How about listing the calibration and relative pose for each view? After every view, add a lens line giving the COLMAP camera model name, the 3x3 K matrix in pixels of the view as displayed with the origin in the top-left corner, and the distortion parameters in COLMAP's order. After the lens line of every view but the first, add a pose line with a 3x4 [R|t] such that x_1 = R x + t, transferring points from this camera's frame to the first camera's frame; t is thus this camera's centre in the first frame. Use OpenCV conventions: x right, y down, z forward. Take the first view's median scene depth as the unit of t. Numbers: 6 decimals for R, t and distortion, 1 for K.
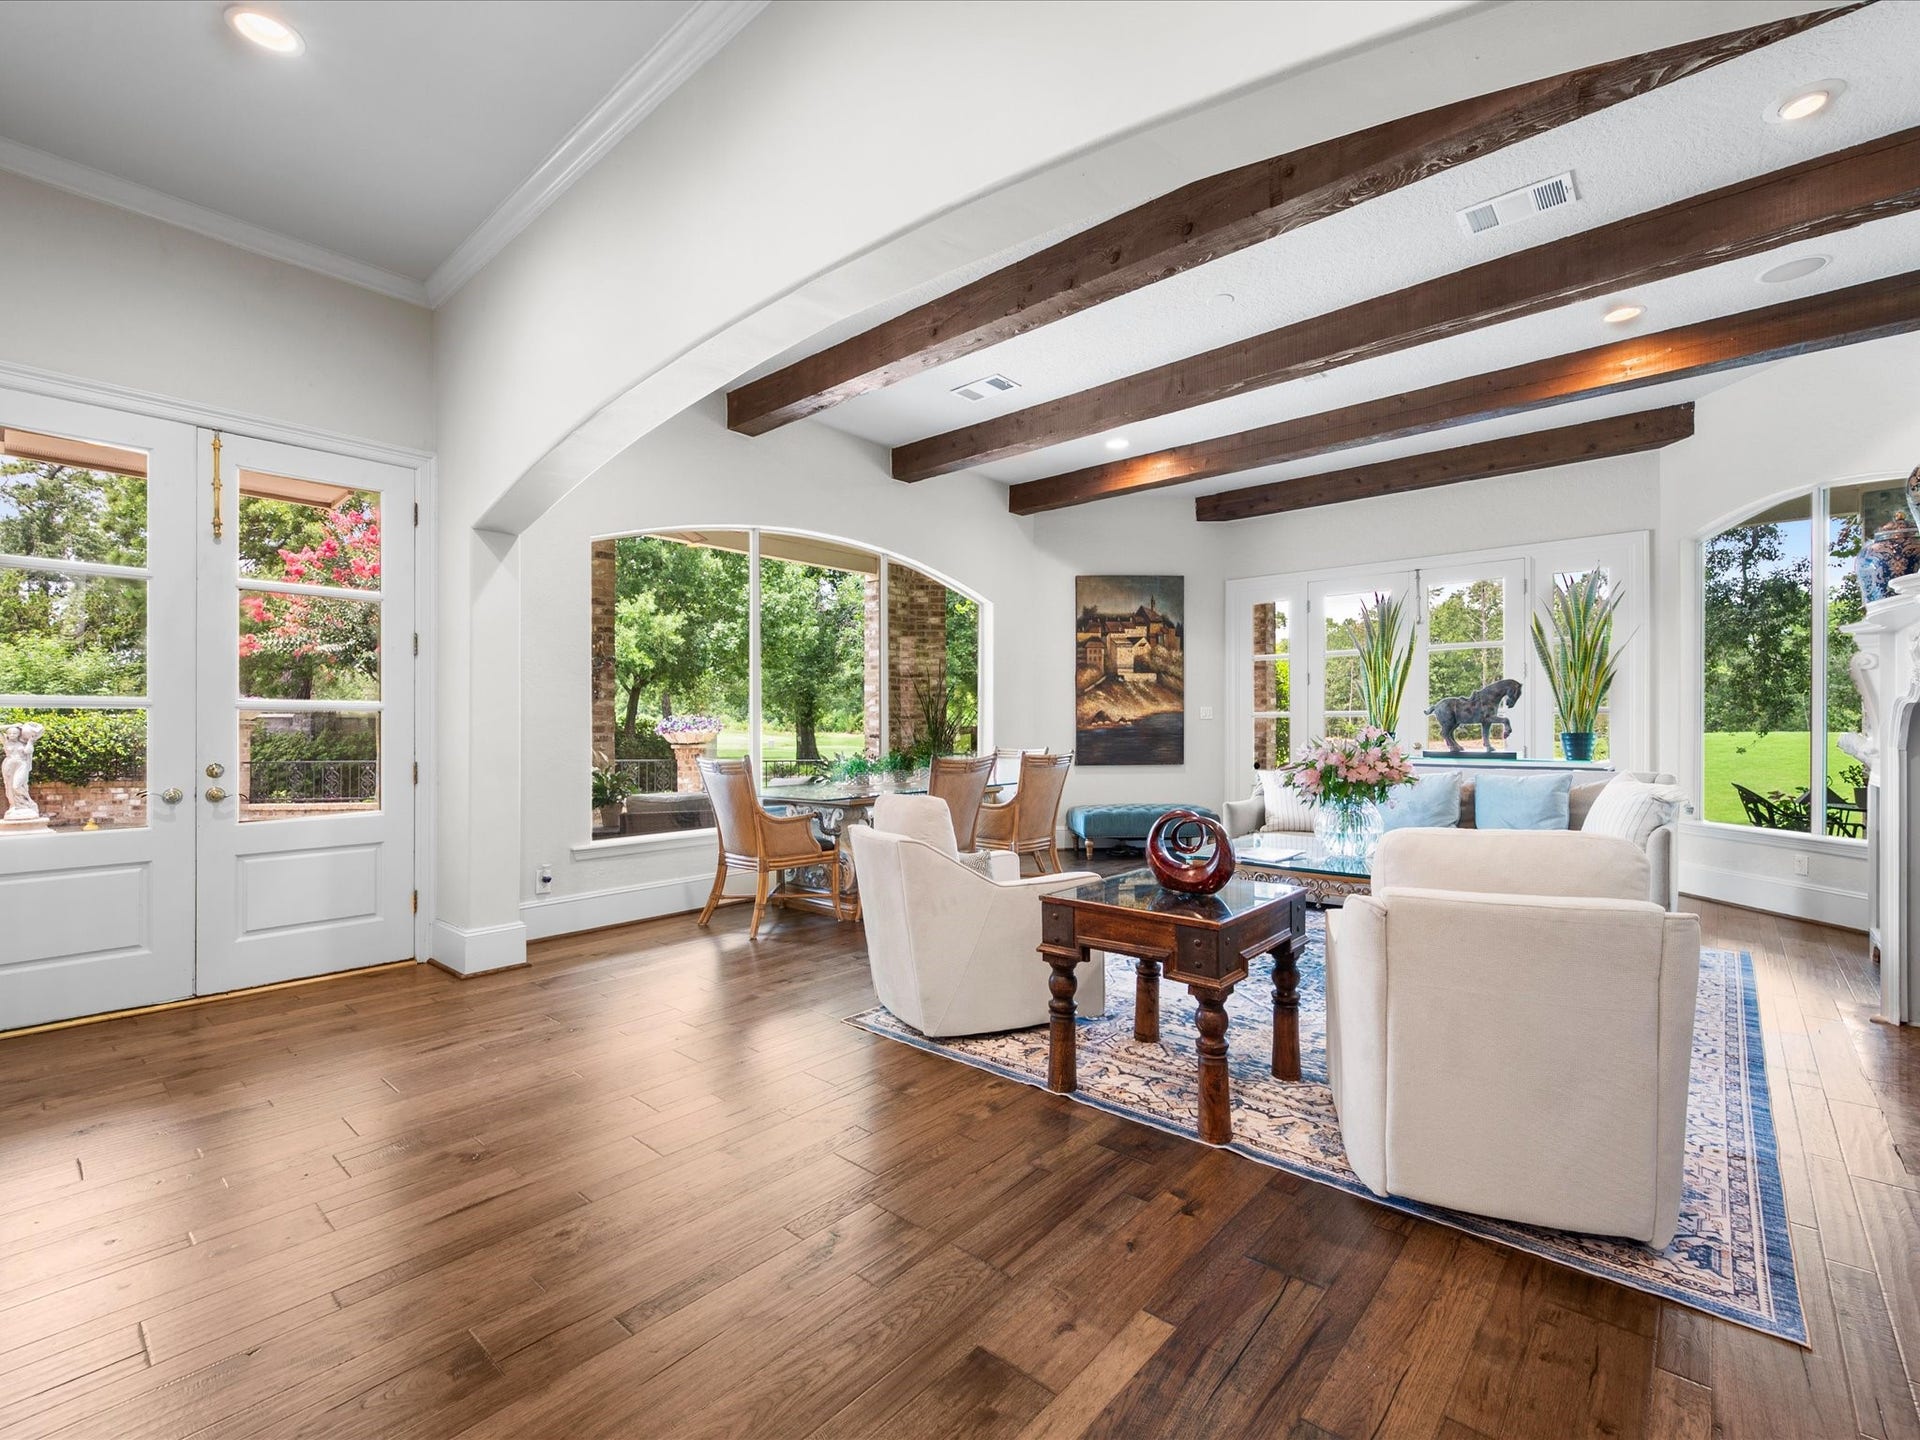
lens RADIAL K [[877.3, 0, 954.7], [0, 877.3, 723.1], [0, 0, 1]] dist [0.004008, 0.000229]
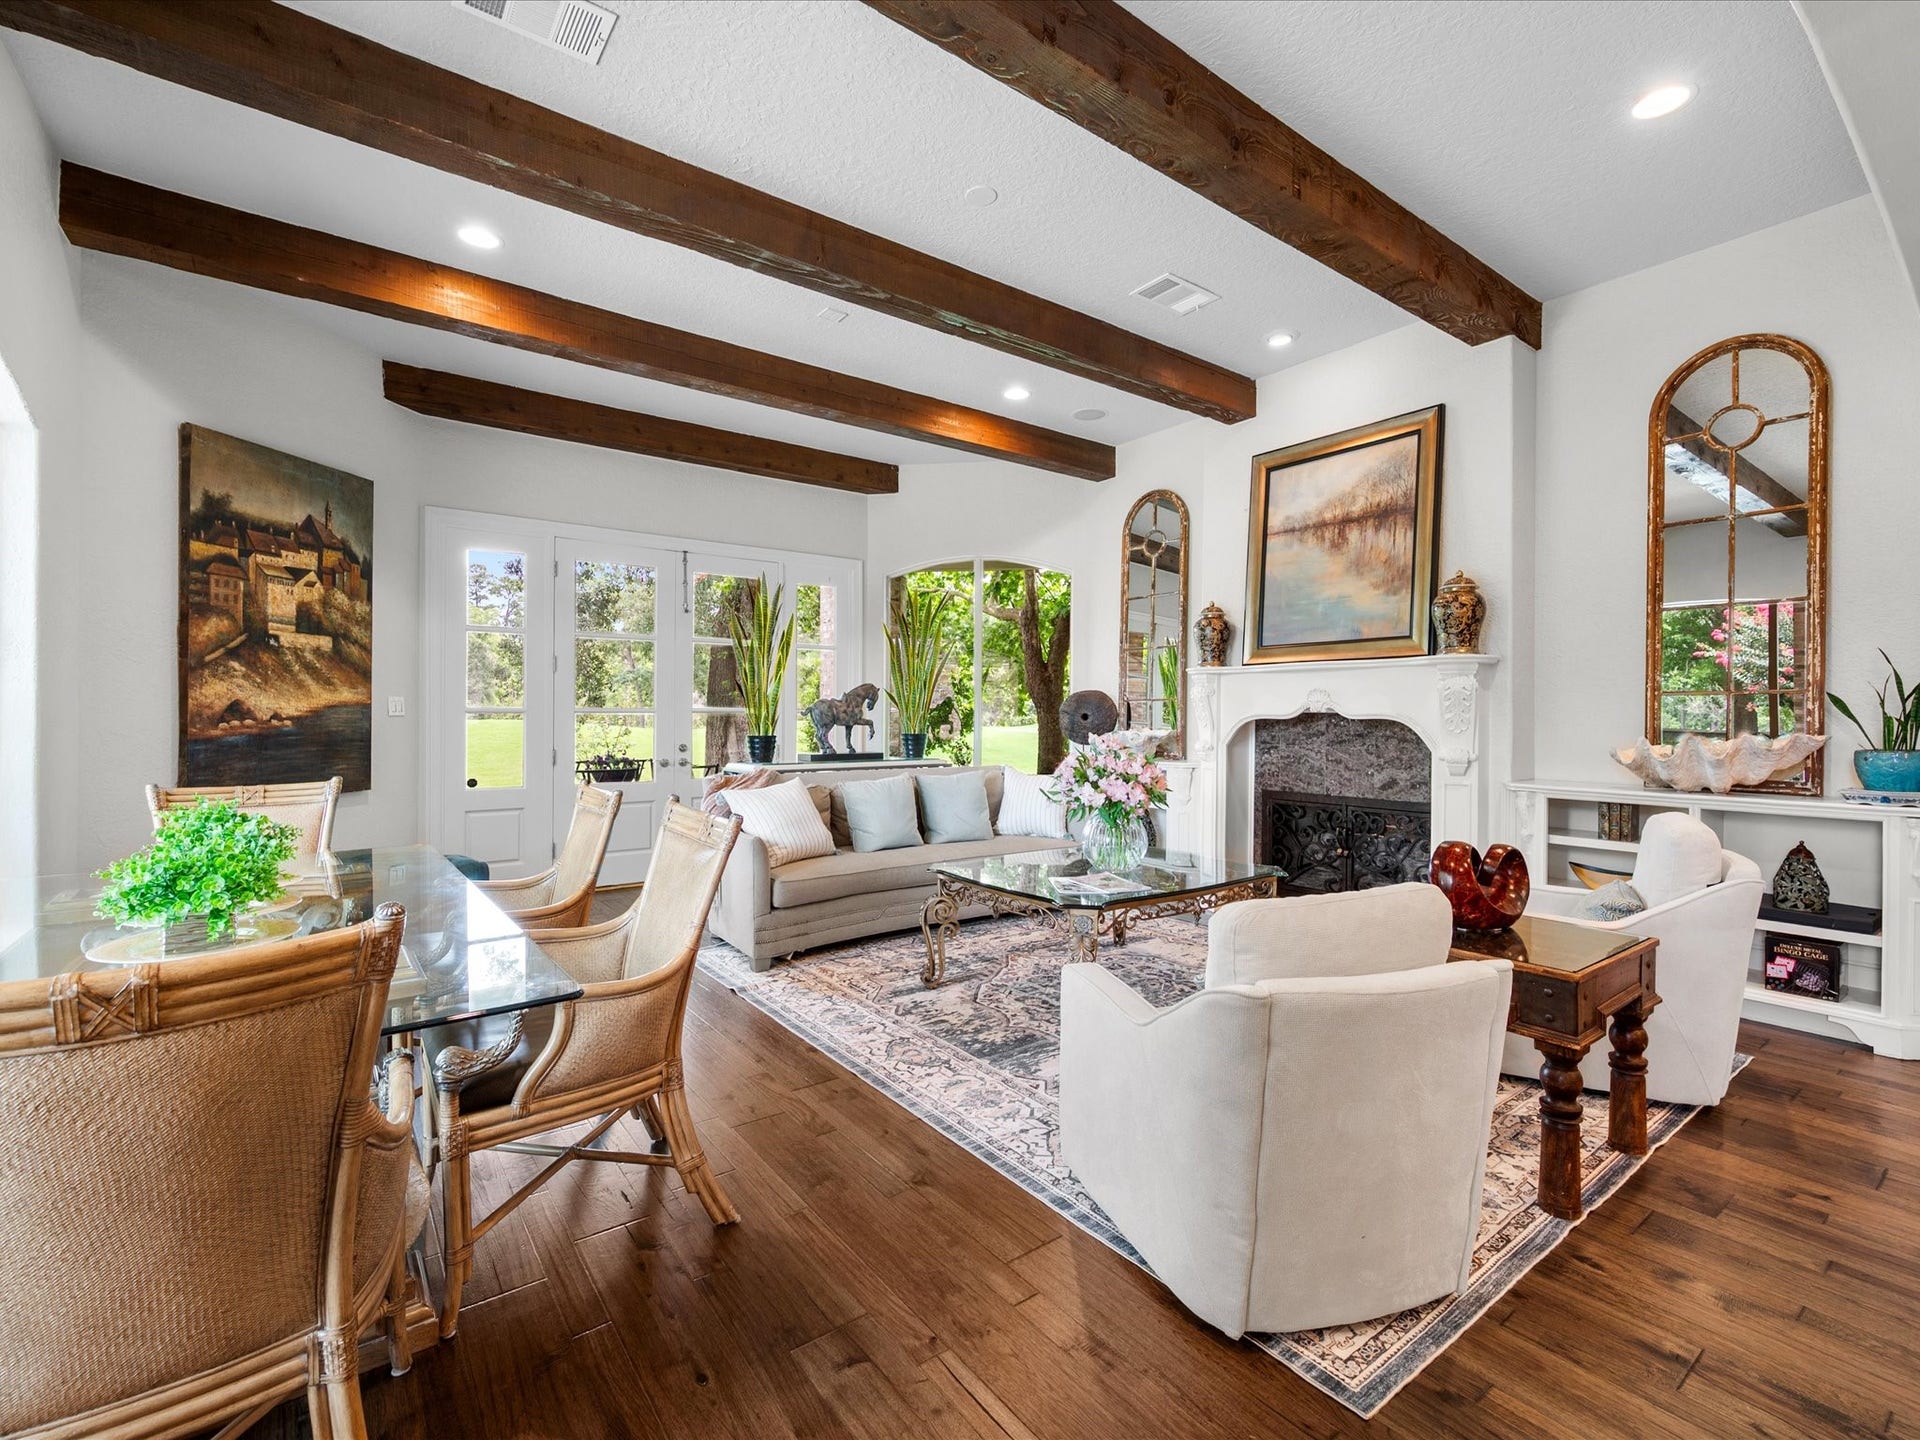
lens RADIAL K [[877.3, 0, 955.8], [0, 877.3, 722.3], [0, 0, 1]] dist [0.004008, 0.000229]
pose [[0.187372, -0.008526, 0.982252, -0.264531], [-0.010223, 0.999891, 0.010629, -0.010616], [-0.982236, -0.012034, 0.187265, 0.485275]]
